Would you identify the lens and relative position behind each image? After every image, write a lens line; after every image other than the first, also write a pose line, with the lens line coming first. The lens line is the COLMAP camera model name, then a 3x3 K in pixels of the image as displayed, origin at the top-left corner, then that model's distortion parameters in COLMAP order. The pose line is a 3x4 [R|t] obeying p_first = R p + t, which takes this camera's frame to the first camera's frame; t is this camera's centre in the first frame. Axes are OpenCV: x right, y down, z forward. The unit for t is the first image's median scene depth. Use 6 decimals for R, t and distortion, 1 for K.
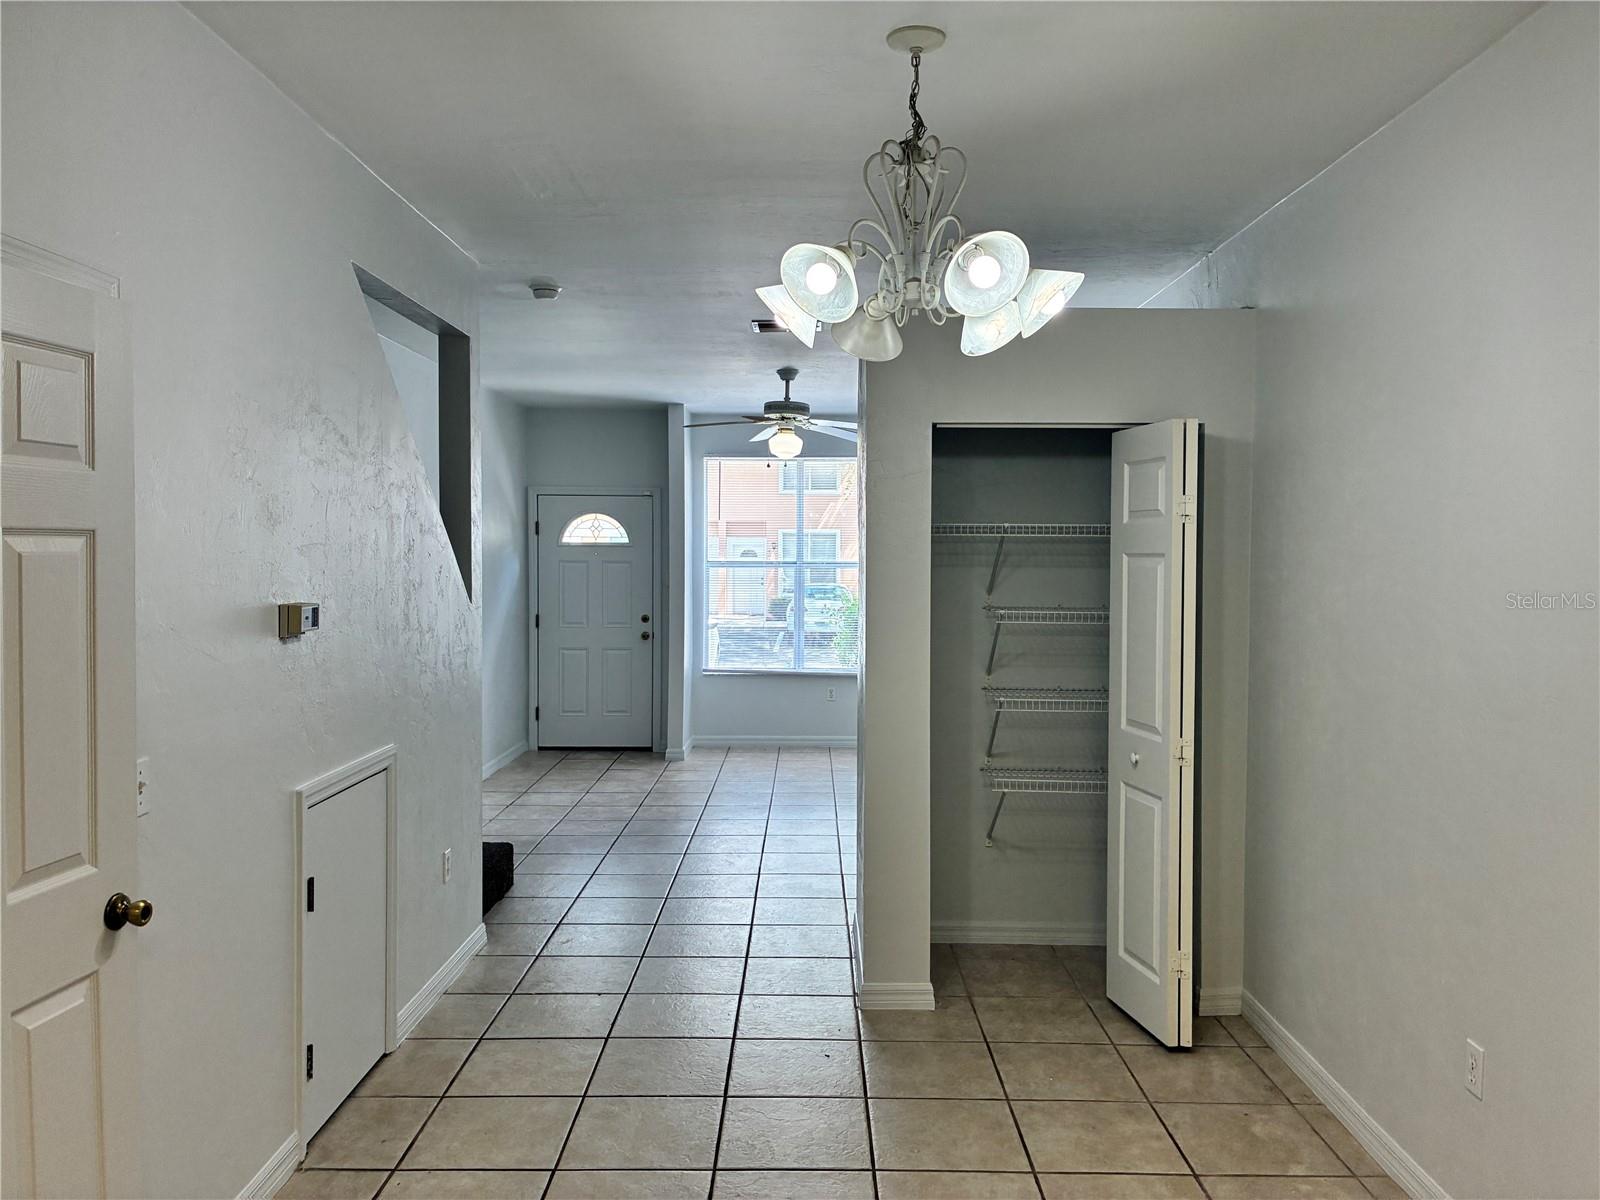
lens RADIAL K [[1214.3, 0, 803.3], [0, 1214.3, 602.4], [0, 0, 1]] dist [0.005773, 0.000919]
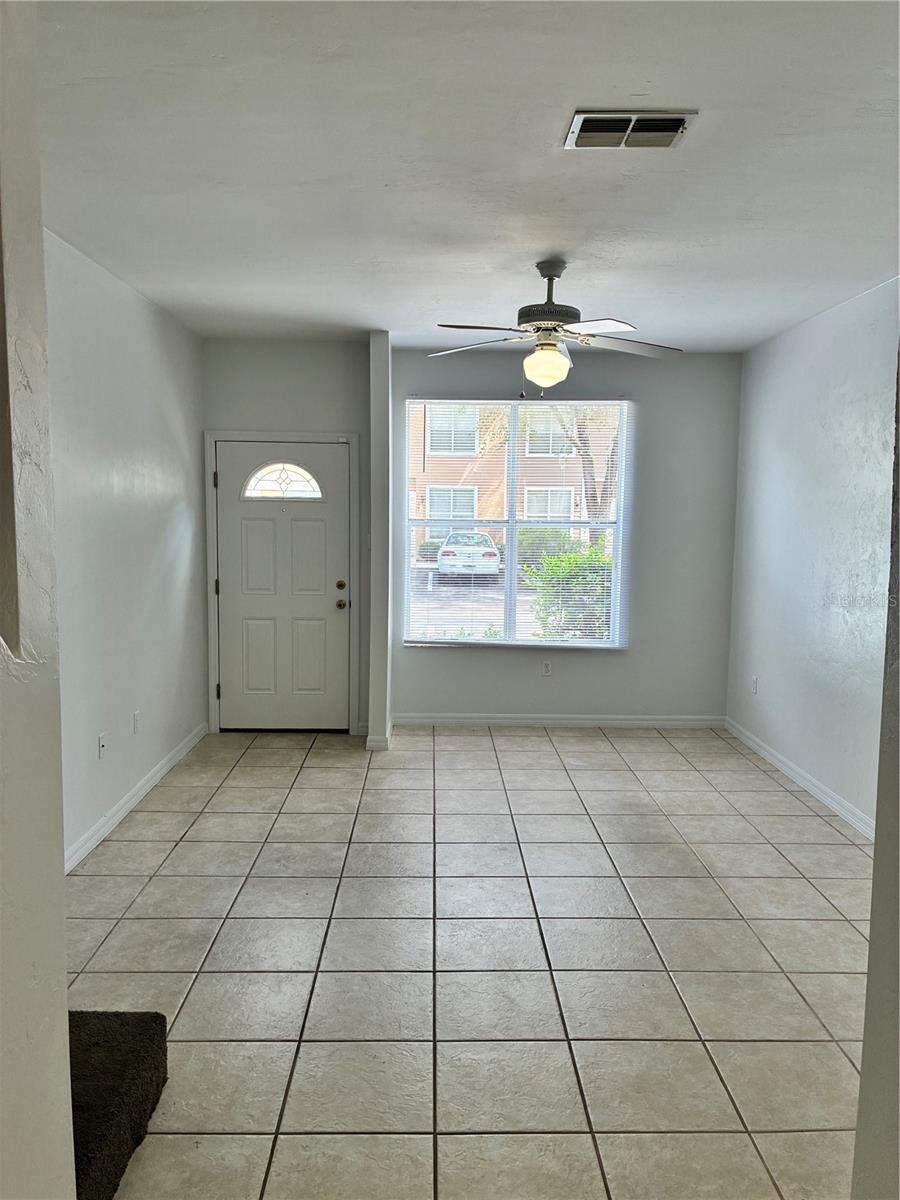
lens RADIAL K [[910.7, 0, 446.1], [0, 910.7, 599.5], [0, 0, 1]] dist [0.005773, 0.000919]
pose [[0.999790, 0.003197, 0.020238, -0.069178], [-0.004473, 0.997981, 0.063360, -0.018352], [-0.019994, -0.063438, 0.997786, 0.350055]]
